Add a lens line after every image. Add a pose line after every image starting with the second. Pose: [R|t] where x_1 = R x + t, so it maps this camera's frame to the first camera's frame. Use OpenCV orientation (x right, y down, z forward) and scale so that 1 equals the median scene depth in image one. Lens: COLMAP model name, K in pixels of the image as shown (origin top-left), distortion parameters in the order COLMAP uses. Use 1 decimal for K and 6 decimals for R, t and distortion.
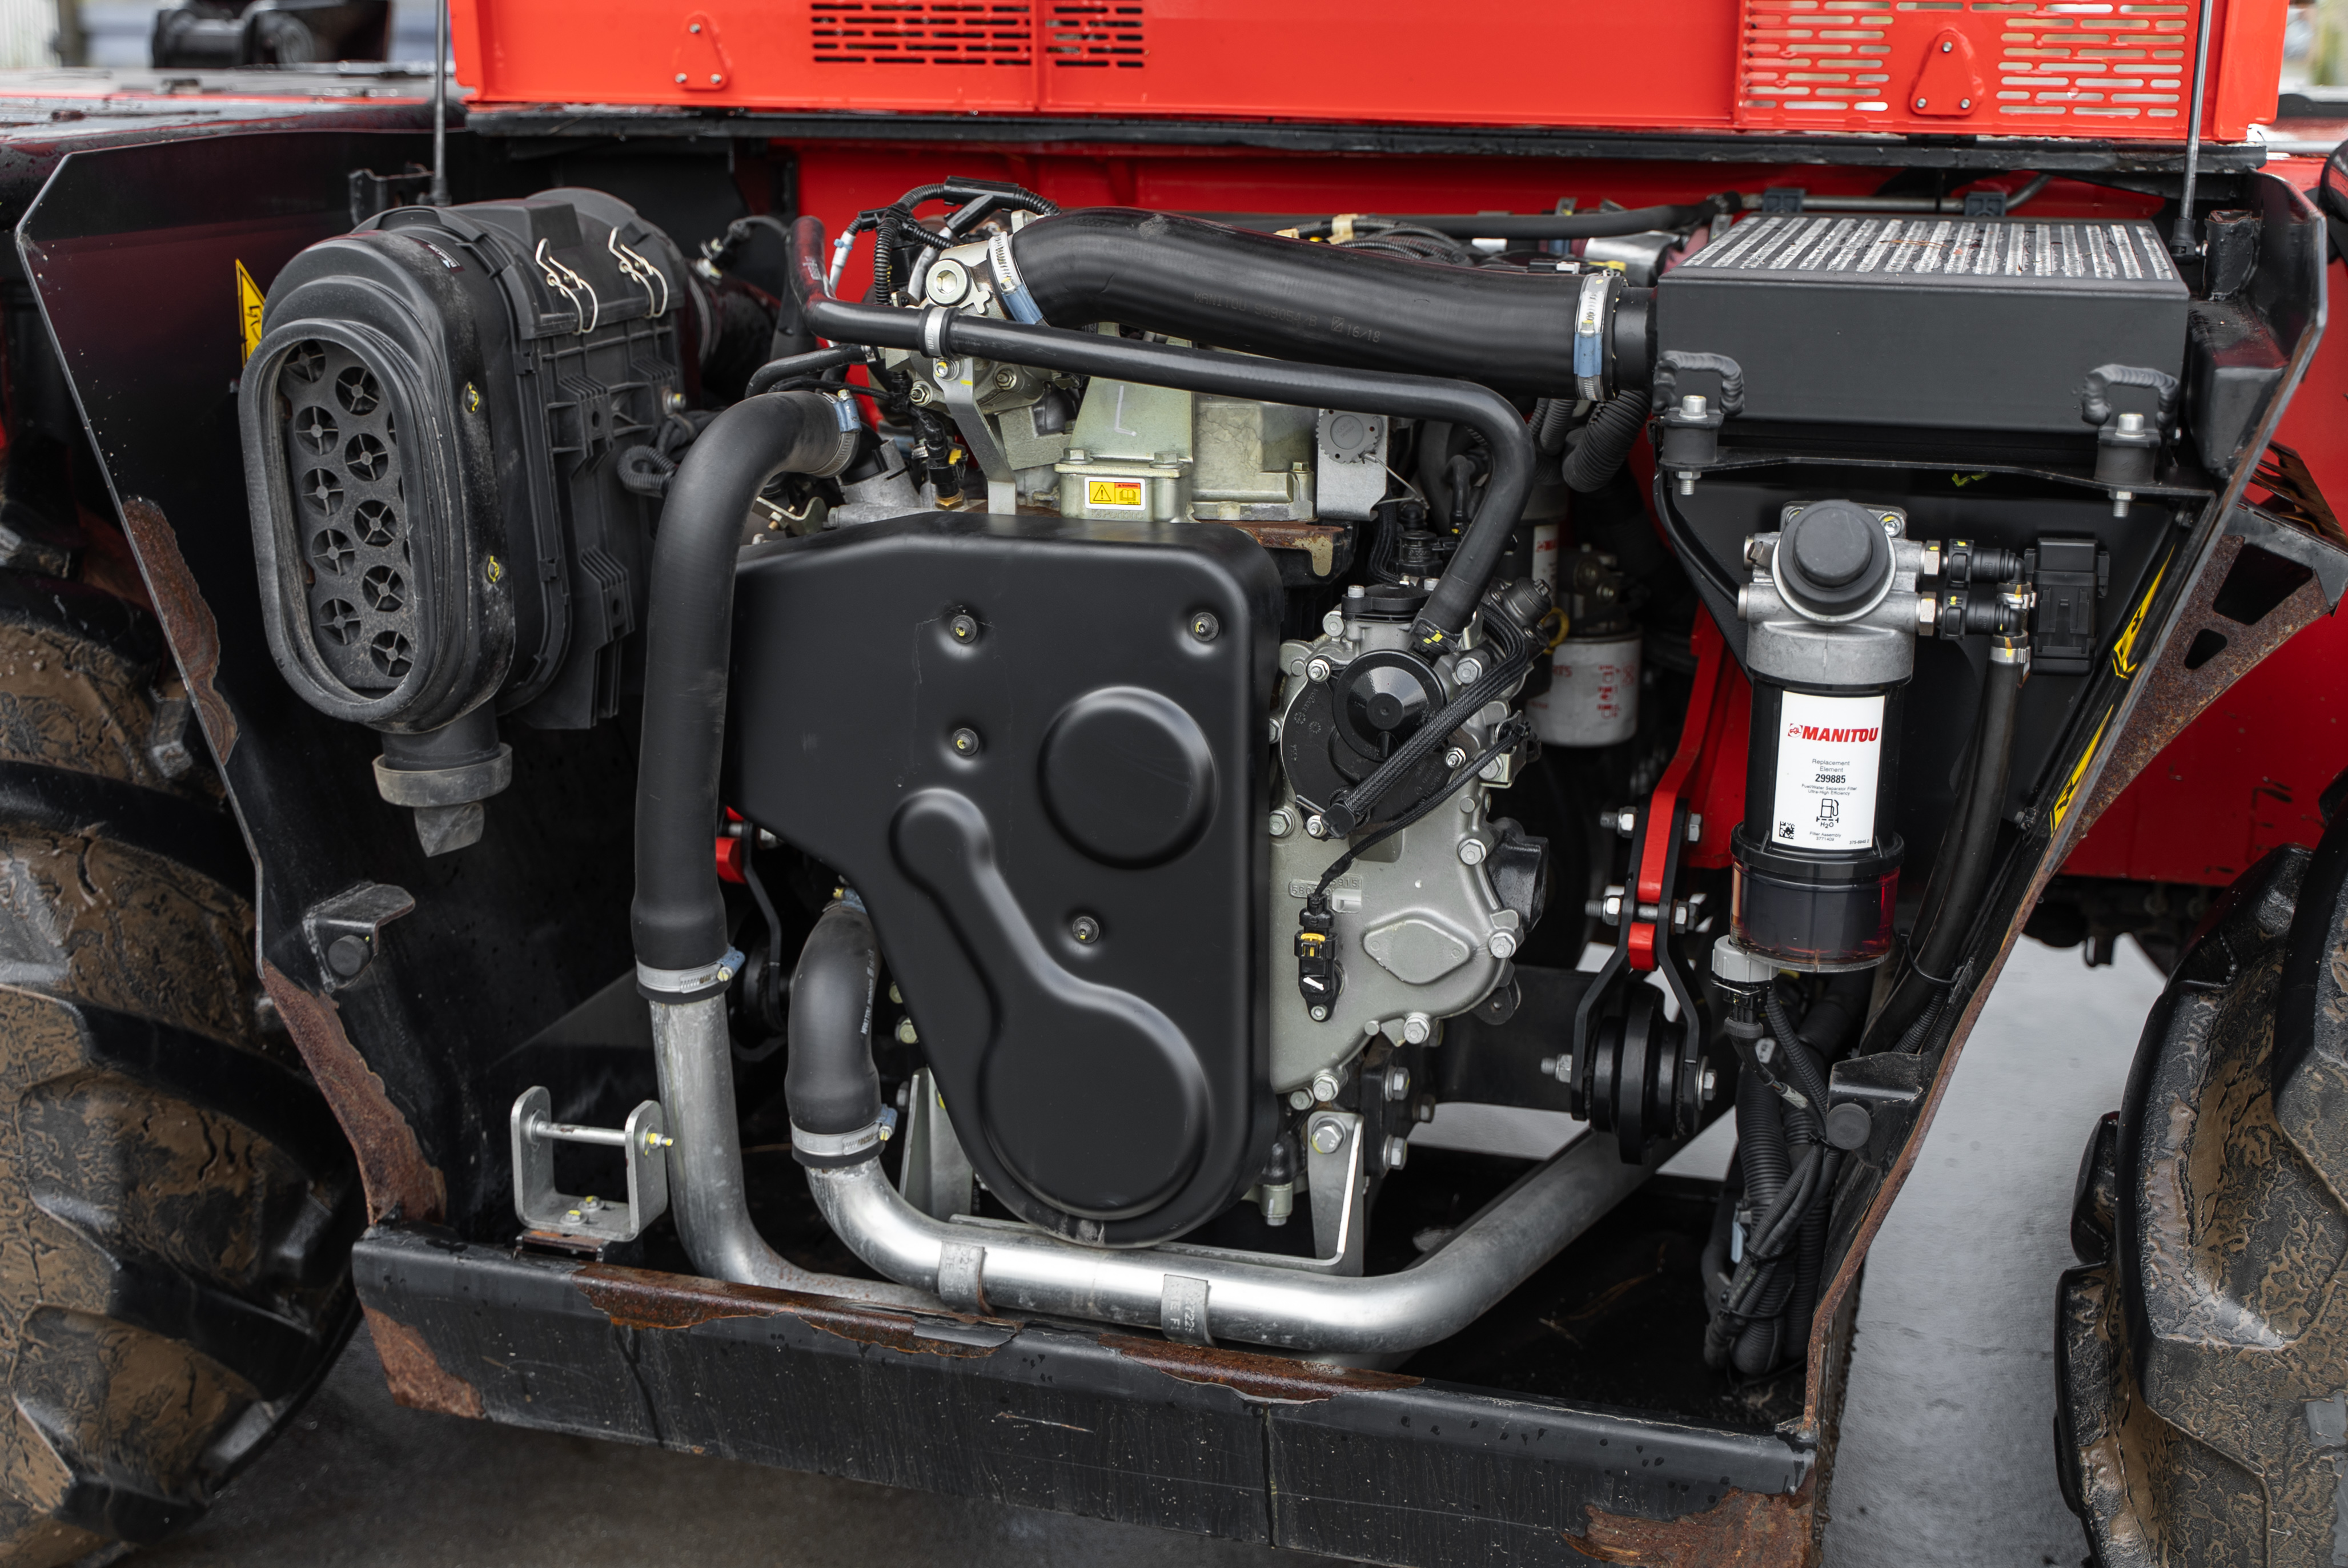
lens RADIAL K [[2831.3, 0, 1172.3], [0, 2831.3, 793.8], [0, 0, 1]] dist [-0.005706, 0.000000]
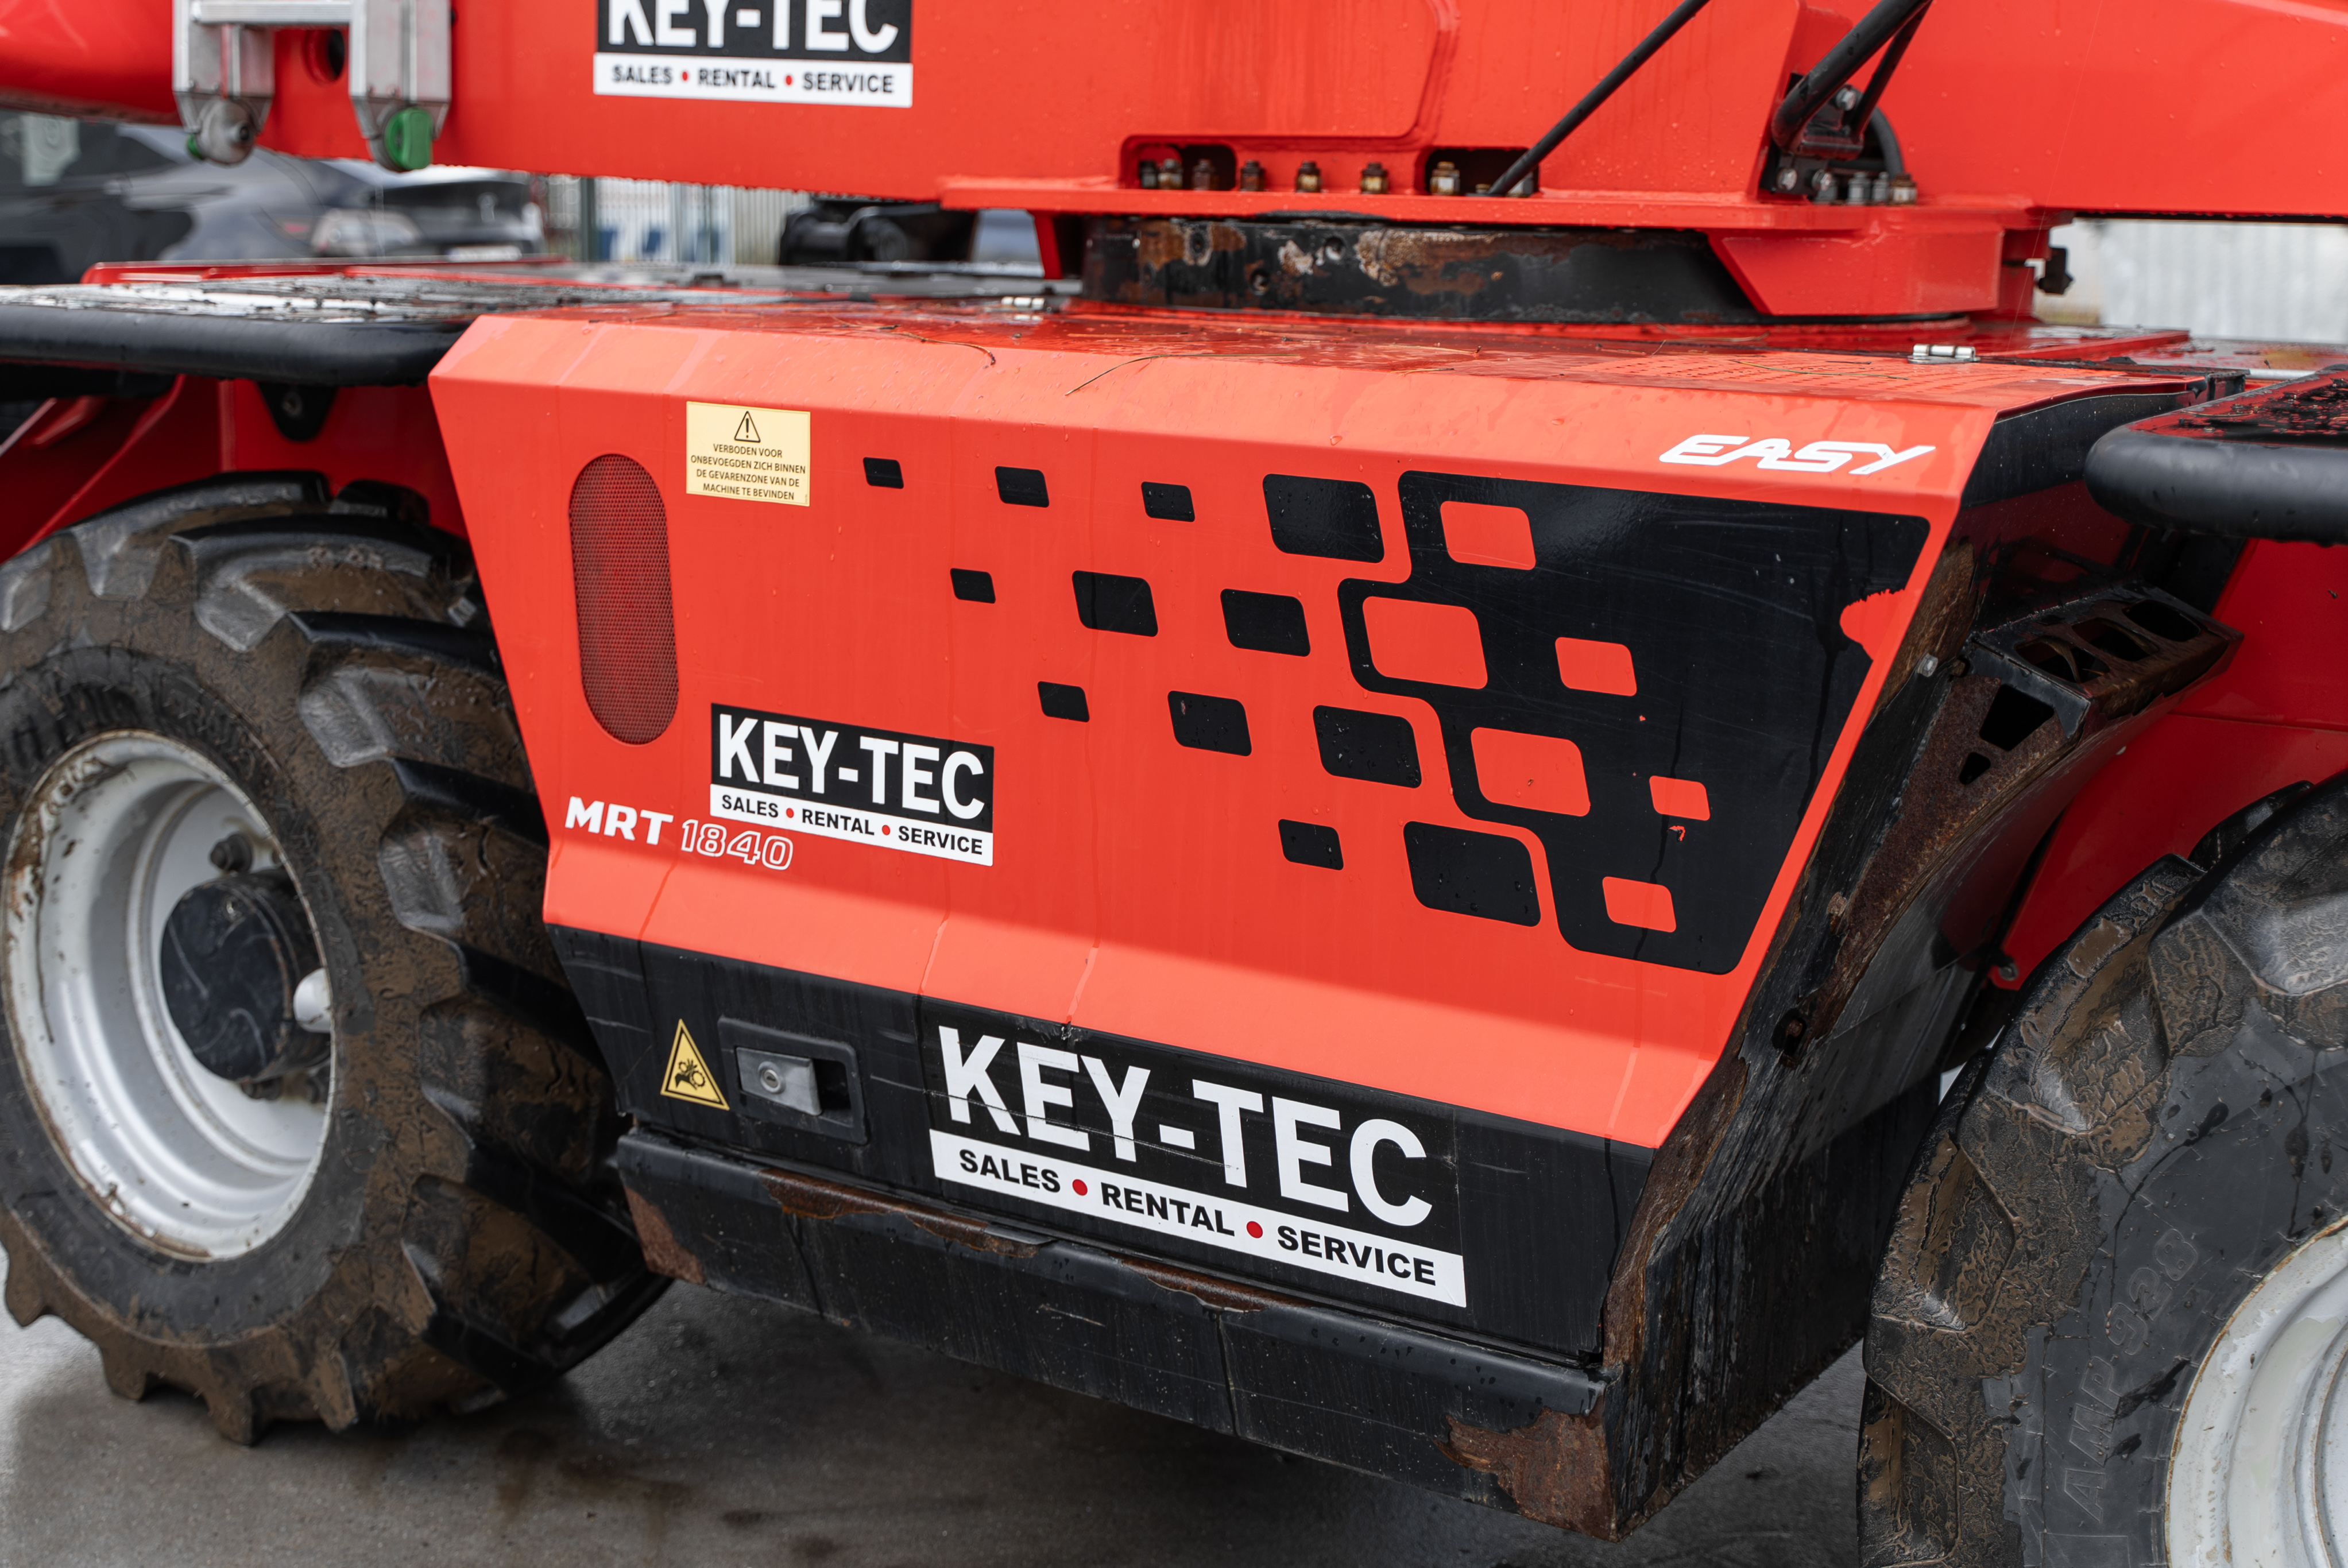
lens RADIAL K [[2936.1, 0, 1176.1], [0, 2936.1, 778.6], [0, 0, 1]] dist [0.004750, 0.000000]
pose [[0.961720, 0.067349, -0.265628, 0.313440], [-0.087892, 0.993927, -0.066209, 0.058205], [0.259556, 0.087021, 0.961800, -0.274766]]
